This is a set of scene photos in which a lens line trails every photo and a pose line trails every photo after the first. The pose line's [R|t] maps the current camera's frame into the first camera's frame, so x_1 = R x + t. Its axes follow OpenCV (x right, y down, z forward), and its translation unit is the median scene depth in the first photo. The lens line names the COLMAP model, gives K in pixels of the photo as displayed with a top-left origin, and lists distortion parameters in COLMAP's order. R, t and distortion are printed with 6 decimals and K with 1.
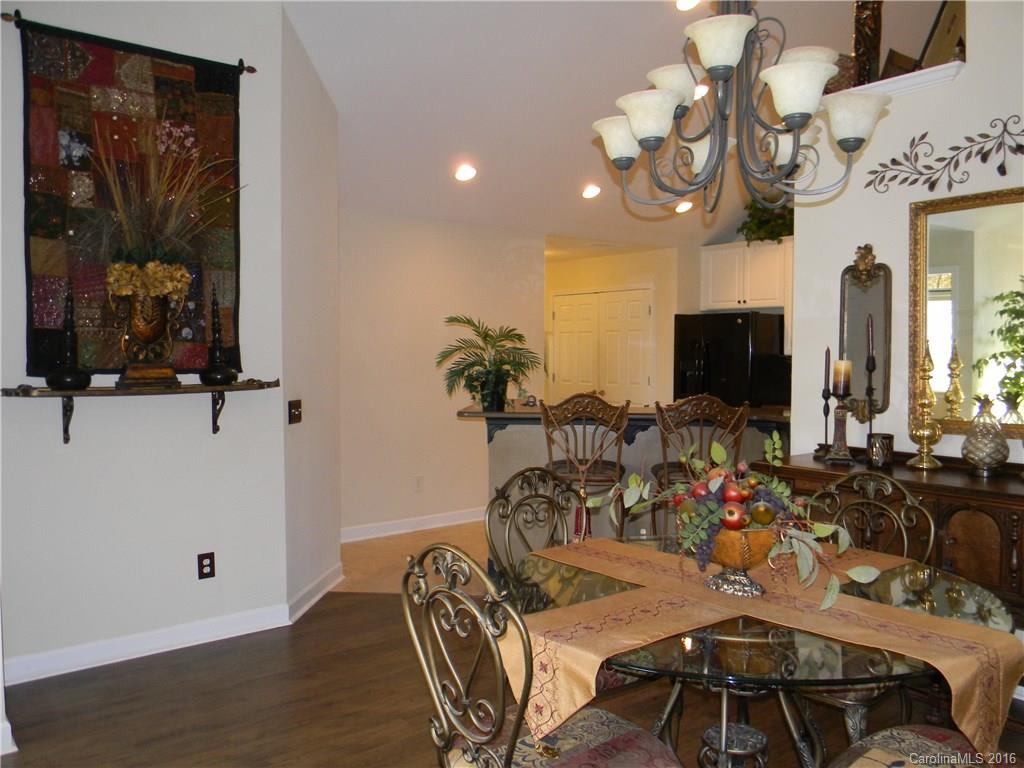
lens RADIAL K [[825.9, 0, 501.2], [0, 825.9, 382.4], [0, 0, 1]] dist [0.003054, -0.022771]
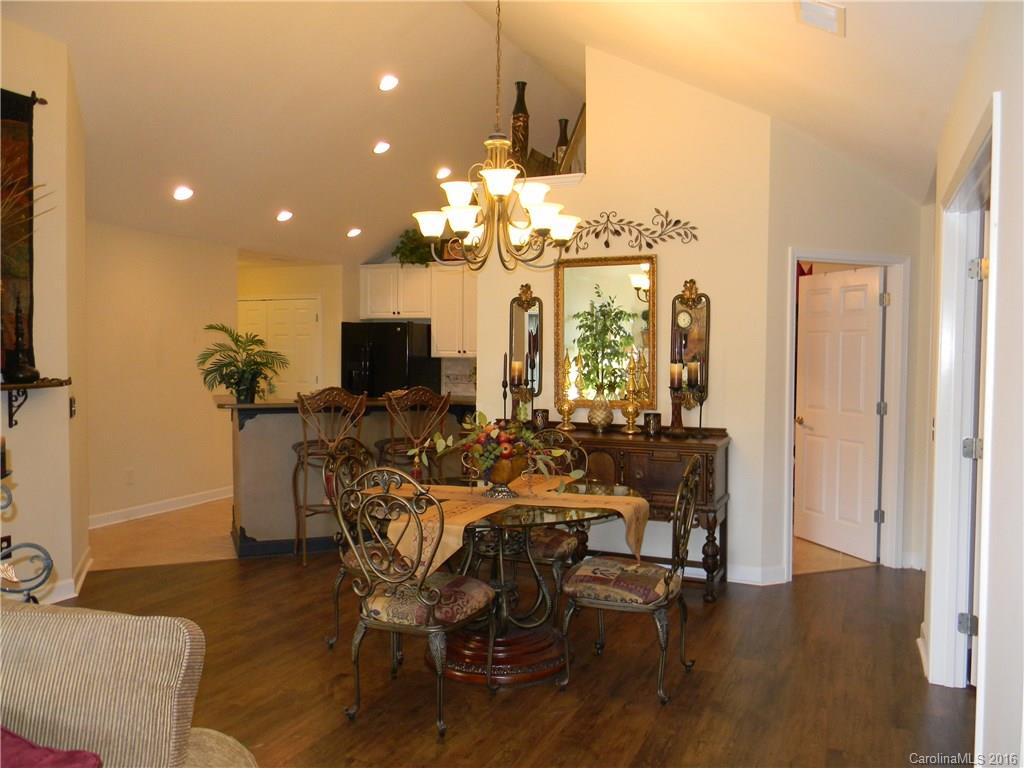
lens RADIAL K [[825.9, 0, 510.7], [0, 825.9, 382.1], [0, 0, 1]] dist [0.003054, -0.022771]
pose [[0.877081, -0.011544, 0.480204, -0.300168], [0.012408, 0.999922, 0.001375, 0.008027], [-0.480182, 0.004752, 0.877156, -0.294267]]
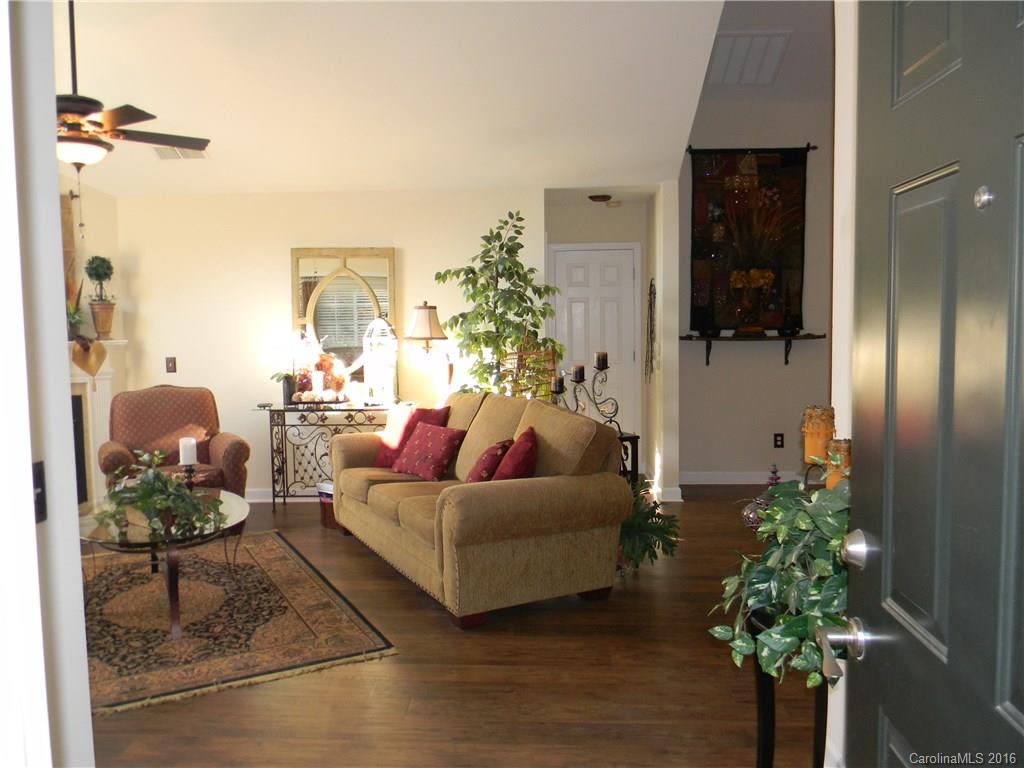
lens RADIAL K [[825.9, 0, 503.1], [0, 825.9, 377.8], [0, 0, 1]] dist [0.003054, -0.022771]
pose [[0.751456, 0.041810, -0.658457, 0.357579], [-0.016506, 0.998869, 0.044587, 0.022269], [0.659577, -0.022637, 0.751296, -0.709670]]
